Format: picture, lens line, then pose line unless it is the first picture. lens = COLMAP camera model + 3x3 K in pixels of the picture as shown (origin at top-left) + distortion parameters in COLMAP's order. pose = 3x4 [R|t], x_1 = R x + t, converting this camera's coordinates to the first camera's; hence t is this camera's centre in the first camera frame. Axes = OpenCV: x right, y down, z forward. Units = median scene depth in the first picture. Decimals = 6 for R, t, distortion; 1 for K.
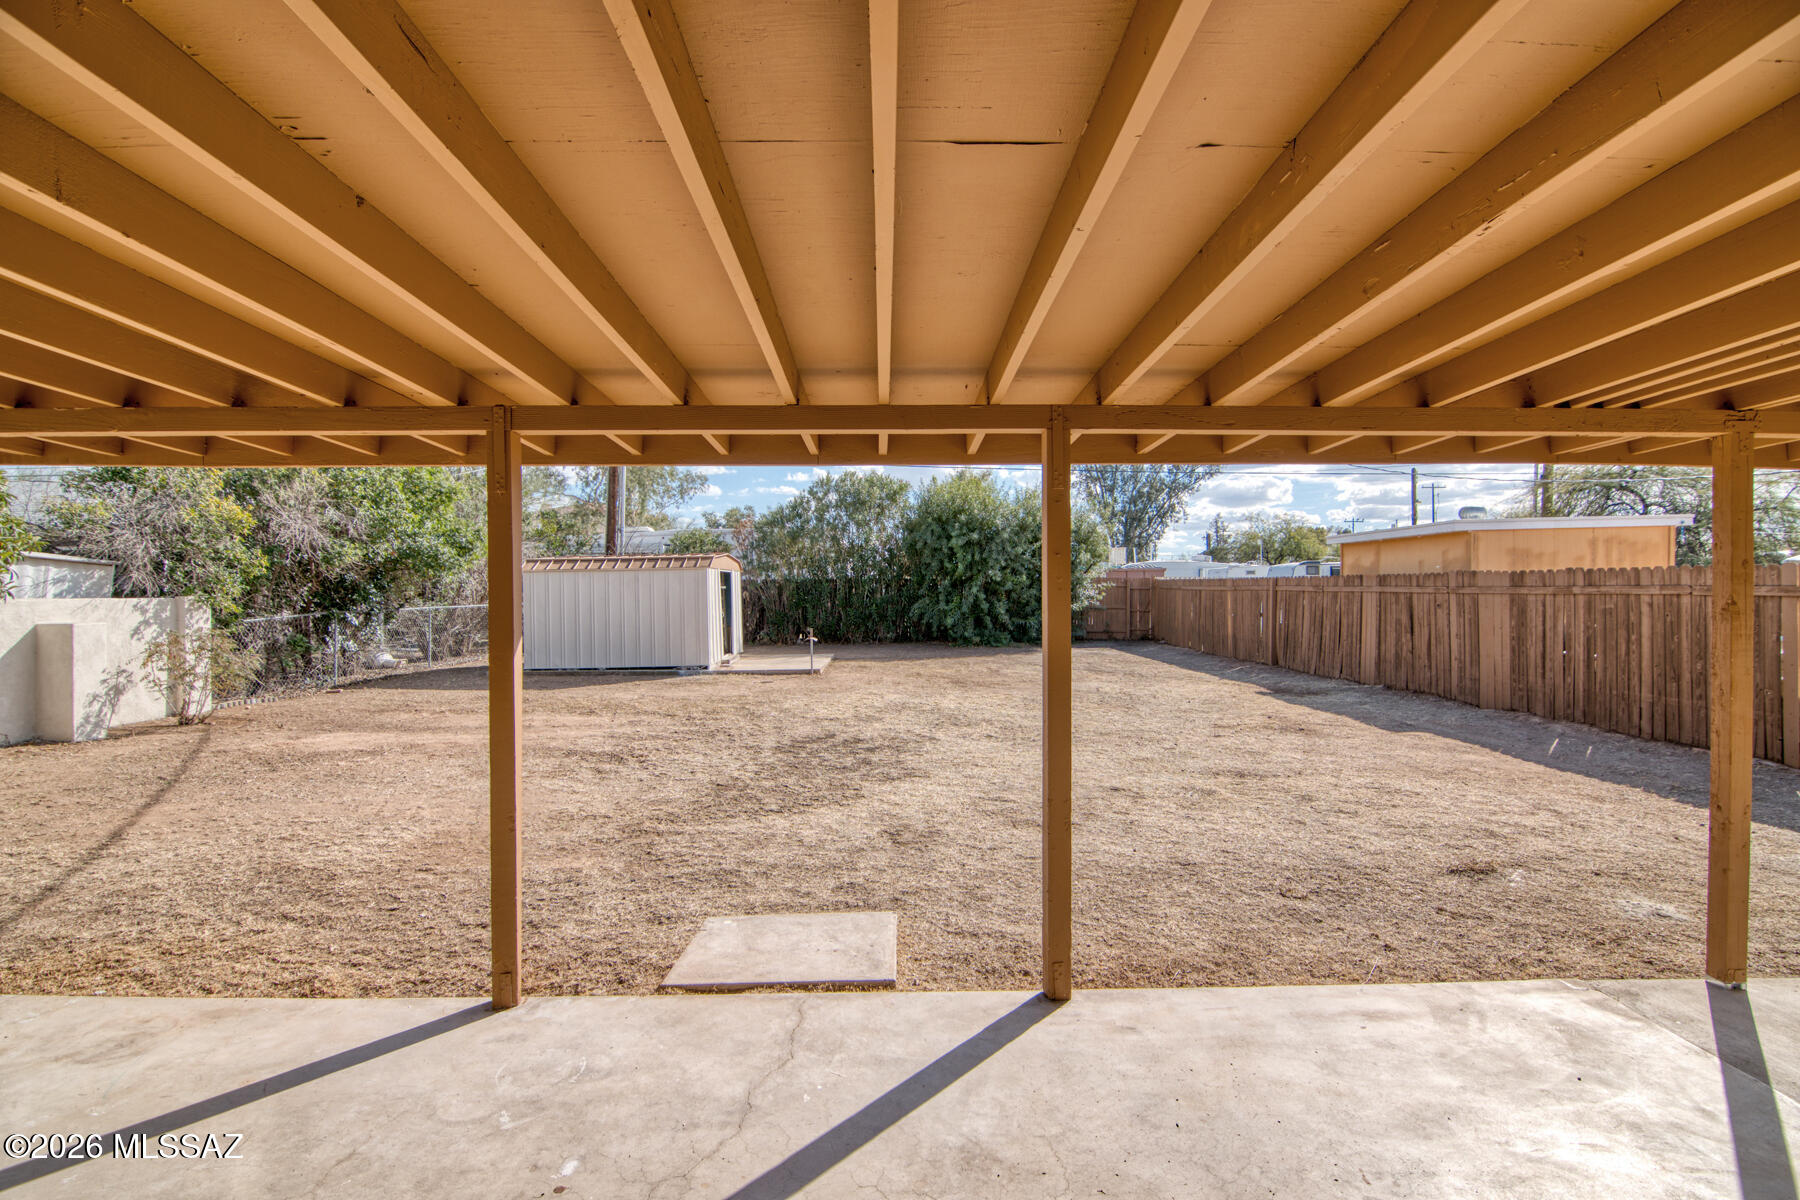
lens RADIAL K [[872.1, 0, 902.6], [0, 872.1, 591.3], [0, 0, 1]] dist [-0.018452, -0.001811]
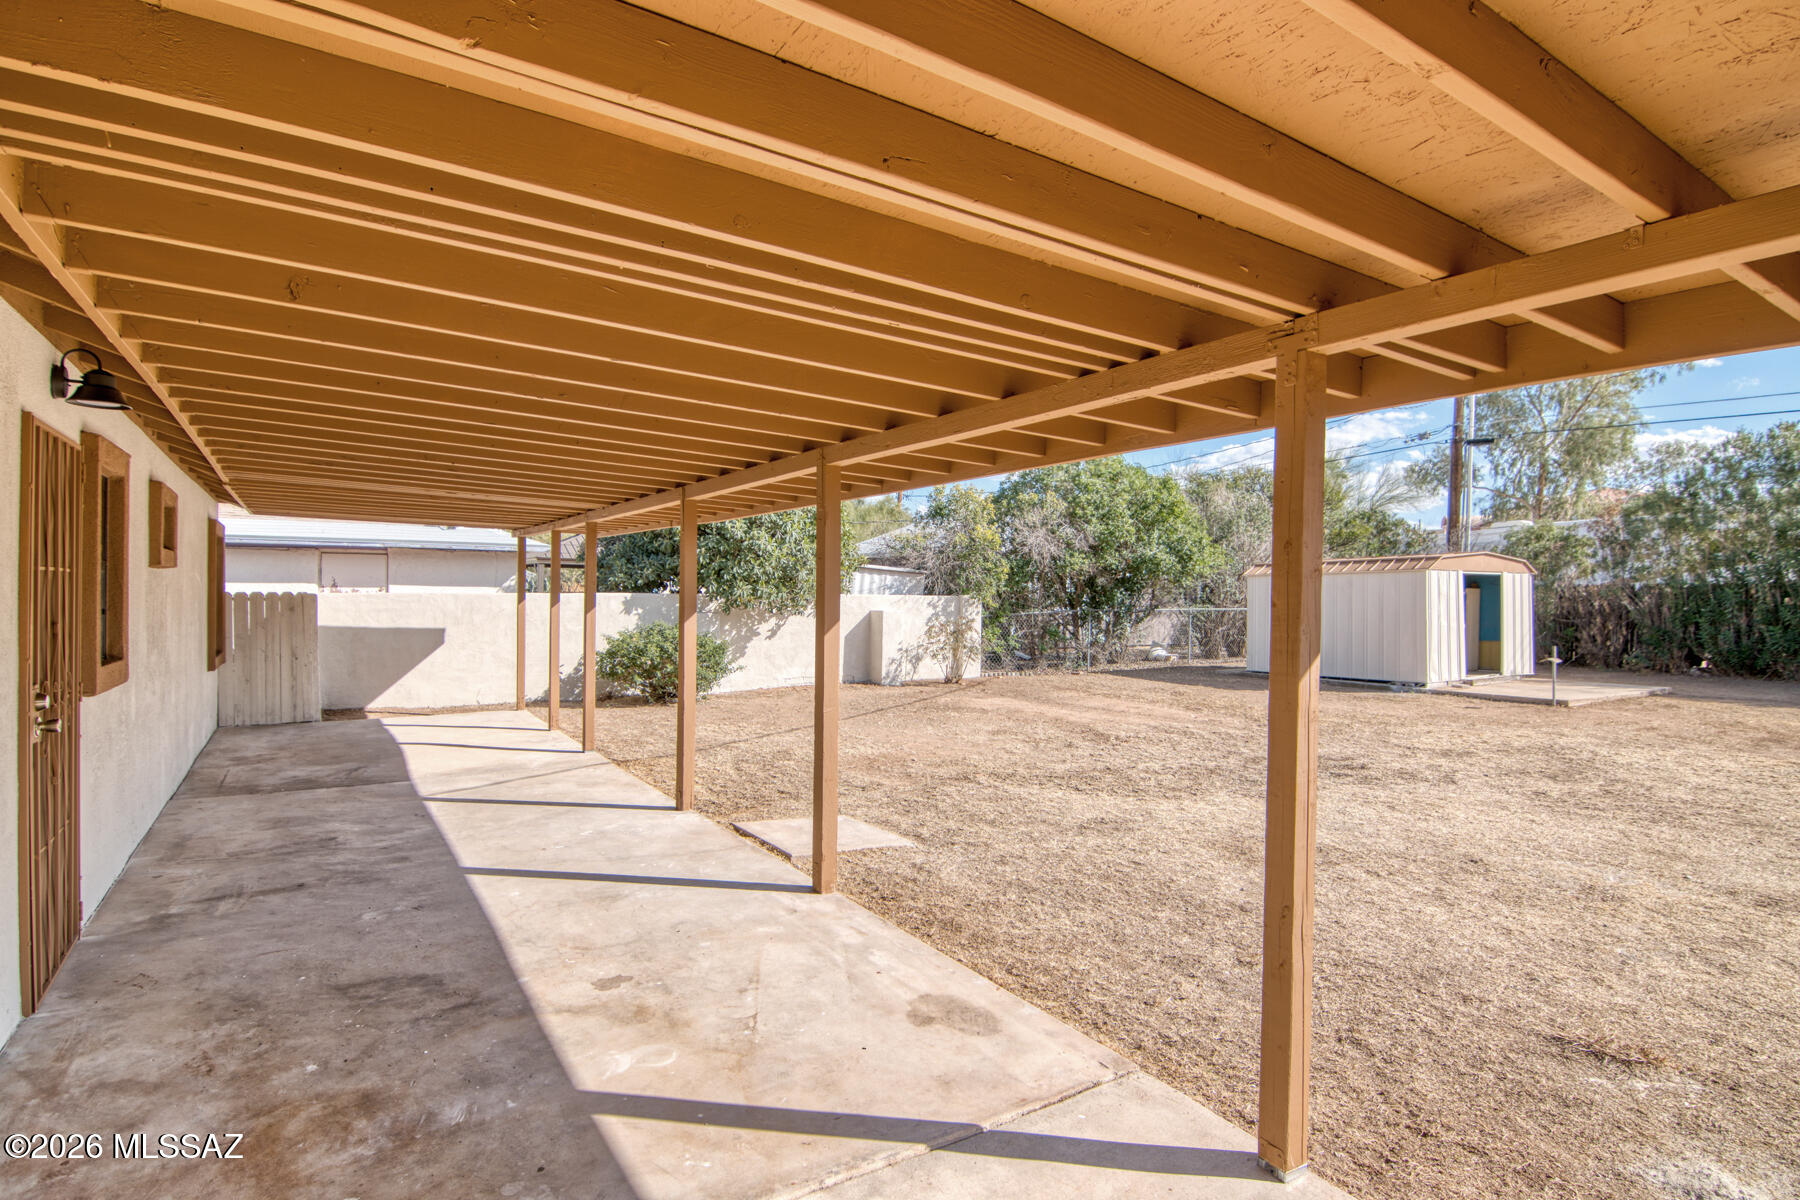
lens RADIAL K [[935.1, 0, 902.3], [0, 935.1, 598.4], [0, 0, 1]] dist [-0.003987, -0.005286]
pose [[0.519541, 0.012924, -0.854348, 0.449364], [-0.012733, 0.999892, 0.007383, 0.001076], [0.854351, 0.007042, 0.519649, 0.107866]]
